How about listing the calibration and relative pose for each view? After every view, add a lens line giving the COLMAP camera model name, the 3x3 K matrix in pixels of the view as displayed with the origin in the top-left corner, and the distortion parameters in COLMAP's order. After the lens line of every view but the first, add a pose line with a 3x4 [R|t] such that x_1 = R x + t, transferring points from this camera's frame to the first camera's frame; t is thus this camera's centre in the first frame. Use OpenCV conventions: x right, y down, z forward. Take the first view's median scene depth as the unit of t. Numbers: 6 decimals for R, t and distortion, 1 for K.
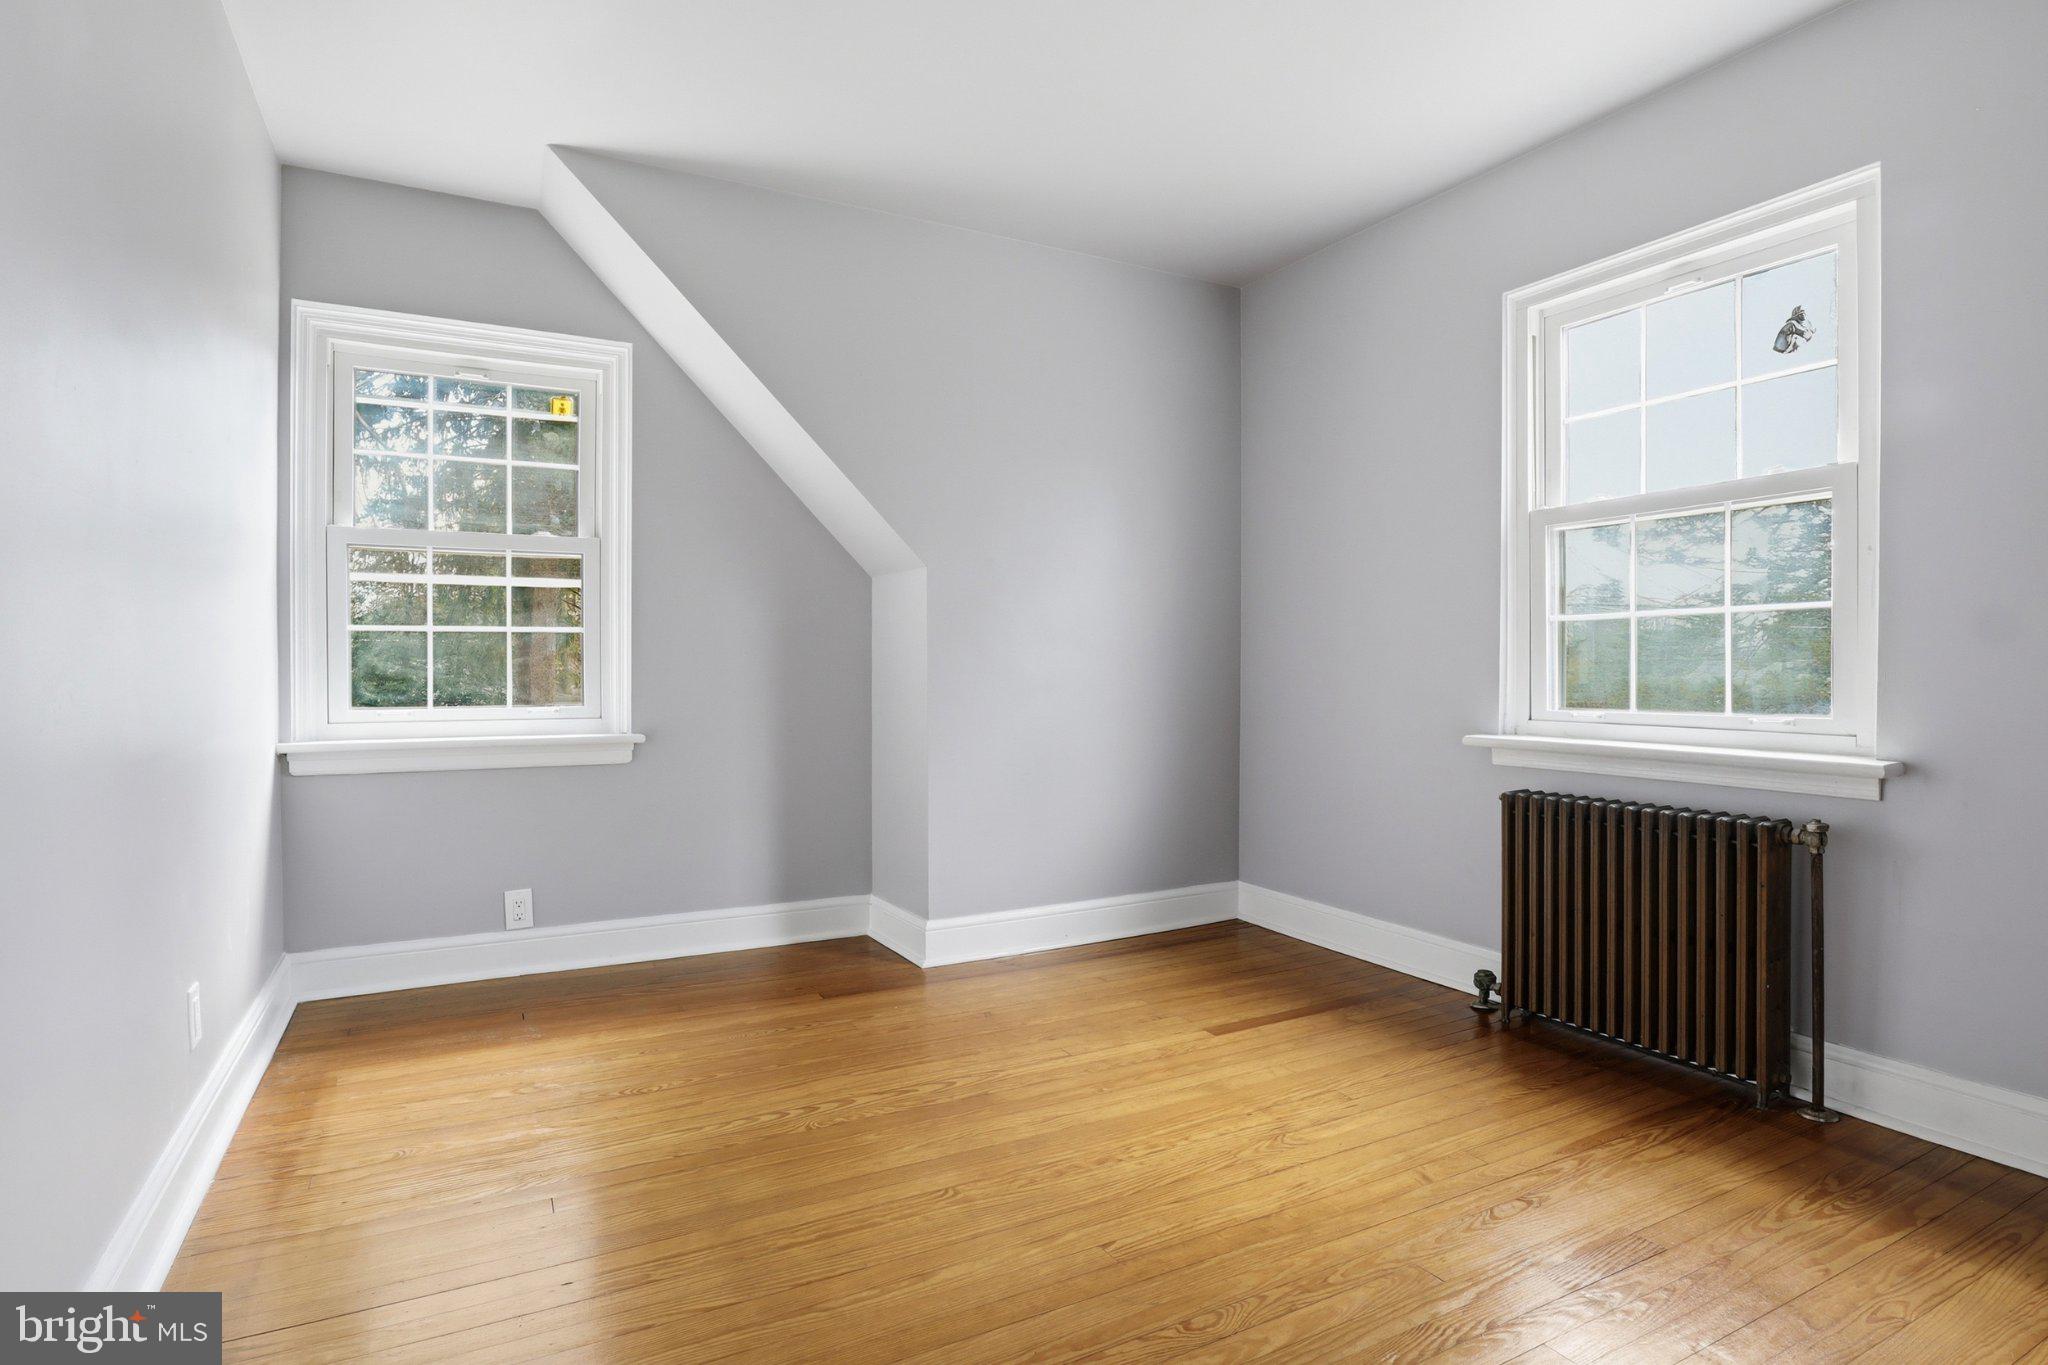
lens RADIAL K [[1056.0, 0, 1036.2], [0, 1056.0, 679.7], [0, 0, 1]] dist [-0.039814, 0.009166]
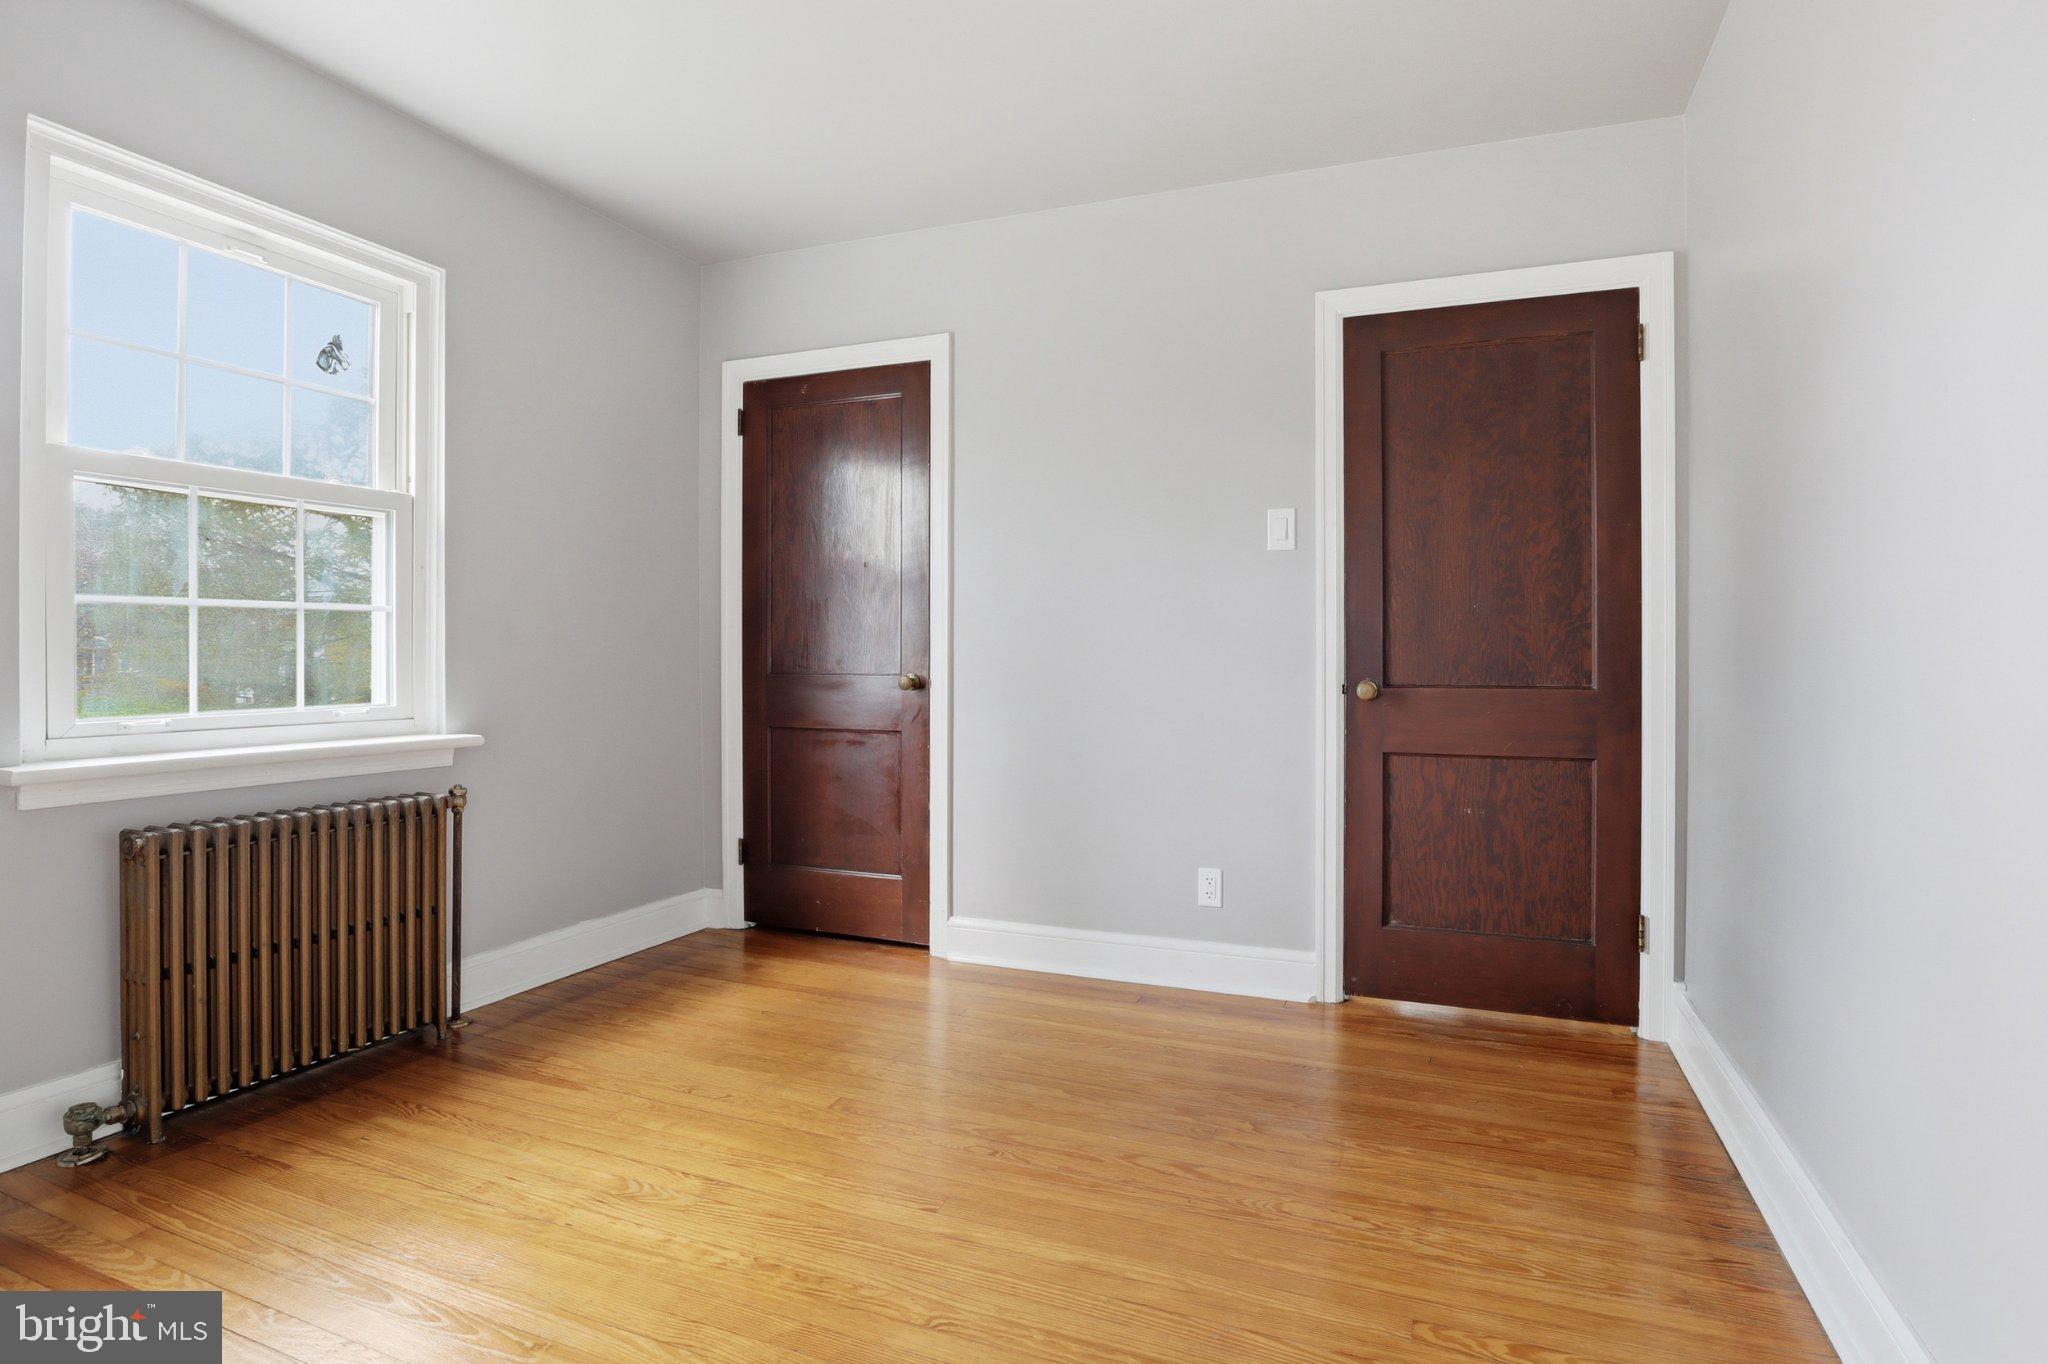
lens RADIAL K [[1056.0, 0, 1017.9], [0, 1056.0, 662.4], [0, 0, 1]] dist [-0.039814, 0.009166]
pose [[-0.625829, -0.000902, 0.779959, -0.577415], [0.008673, 0.999929, 0.008116, -0.015126], [-0.779912, 0.011844, -0.625777, 1.125834]]
